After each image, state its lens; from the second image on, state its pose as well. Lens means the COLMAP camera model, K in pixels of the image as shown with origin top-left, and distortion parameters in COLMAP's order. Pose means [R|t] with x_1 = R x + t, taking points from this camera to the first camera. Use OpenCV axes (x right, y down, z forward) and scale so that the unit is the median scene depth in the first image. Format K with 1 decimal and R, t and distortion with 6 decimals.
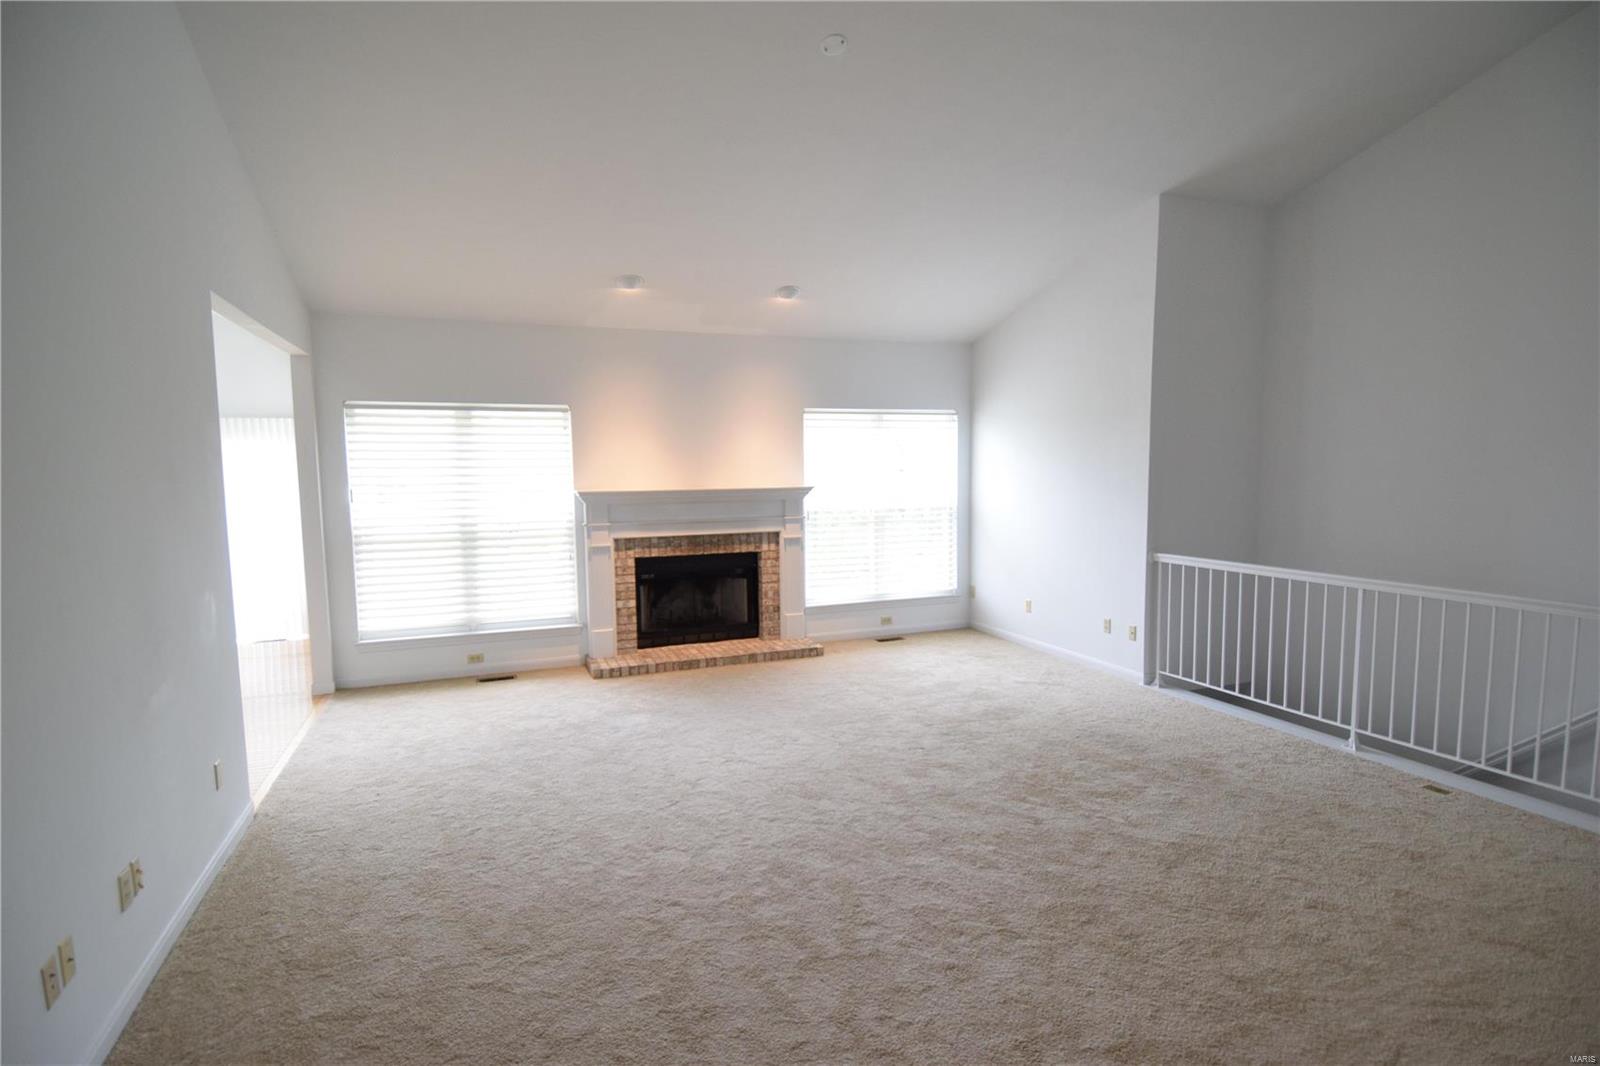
lens RADIAL K [[838.1, 0, 815.7], [0, 838.1, 546.6], [0, 0, 1]] dist [0.000386, -0.000928]
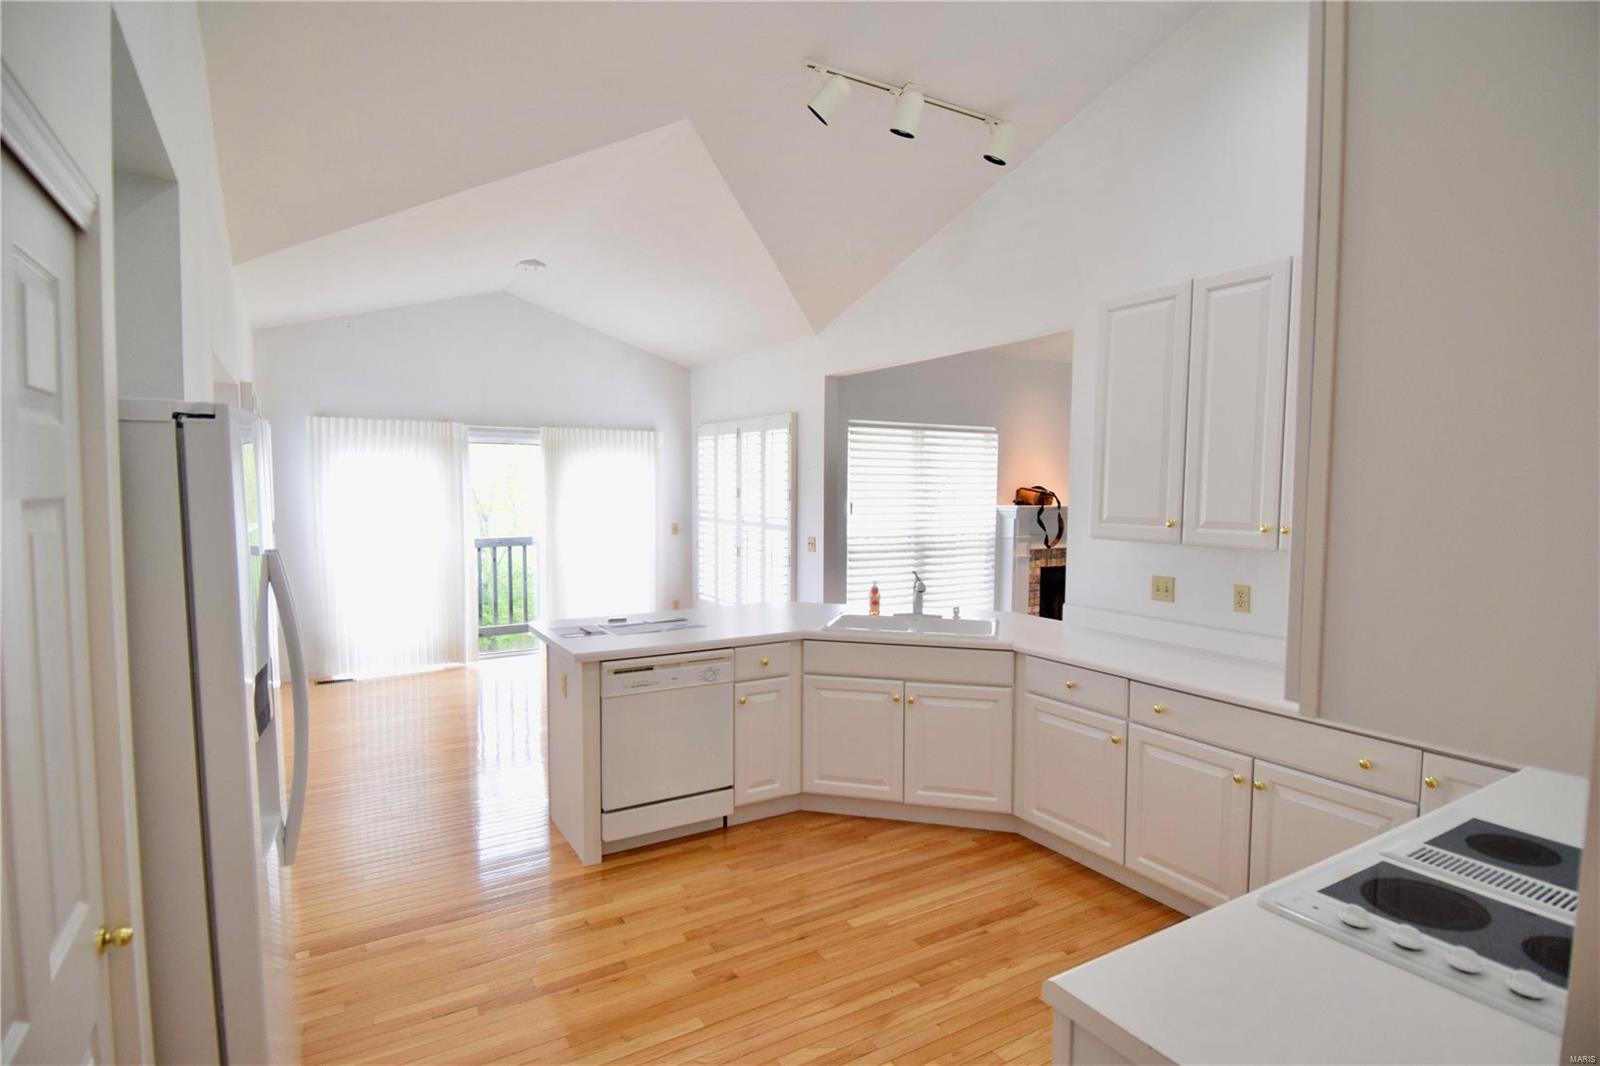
lens RADIAL K [[838.1, 0, 815.7], [0, 838.1, 546.6], [0, 0, 1]] dist [0.000386, -0.000928]
pose [[0.987841, 0.000335, 0.155467, -0.675814], [0.005246, 0.999356, -0.035487, 0.023520], [-0.155379, 0.035872, 0.987203, -0.037818]]
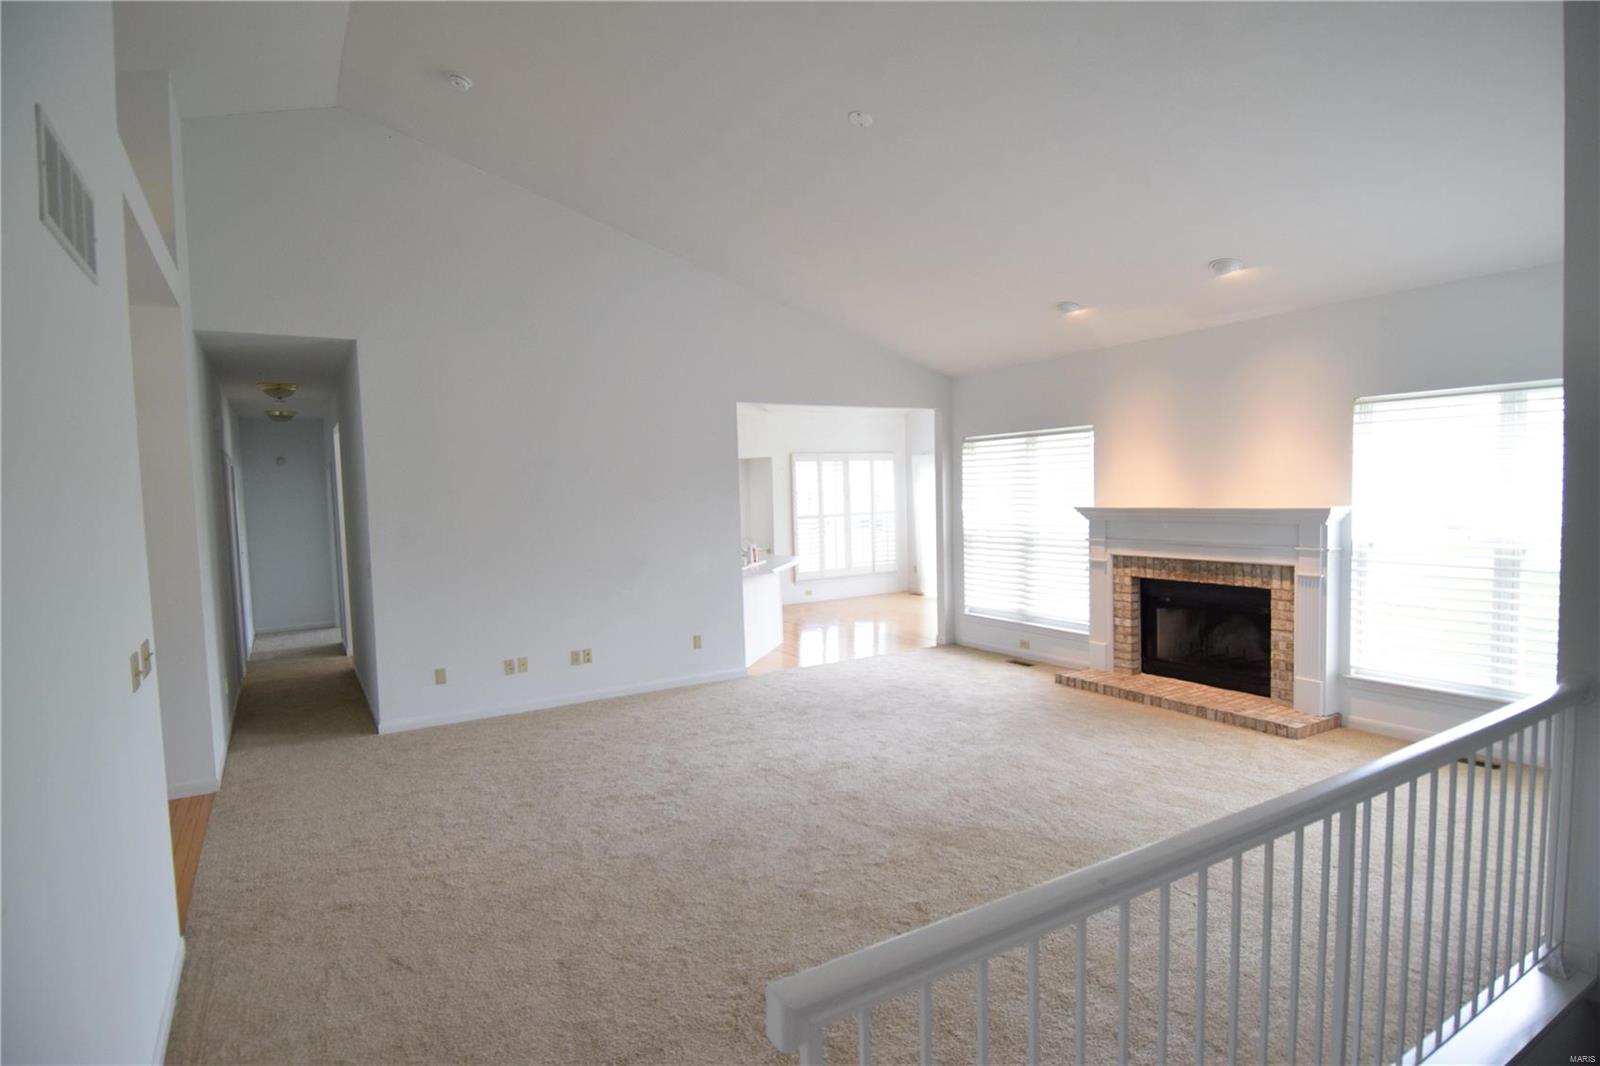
lens RADIAL K [[838.1, 0, 815.7], [0, 838.1, 546.6], [0, 0, 1]] dist [0.000386, -0.000928]
pose [[0.149104, 0.071148, -0.986258, 0.681927], [-0.074378, 0.995389, 0.060562, -0.052463], [0.986020, 0.064326, 0.153709, 0.488149]]
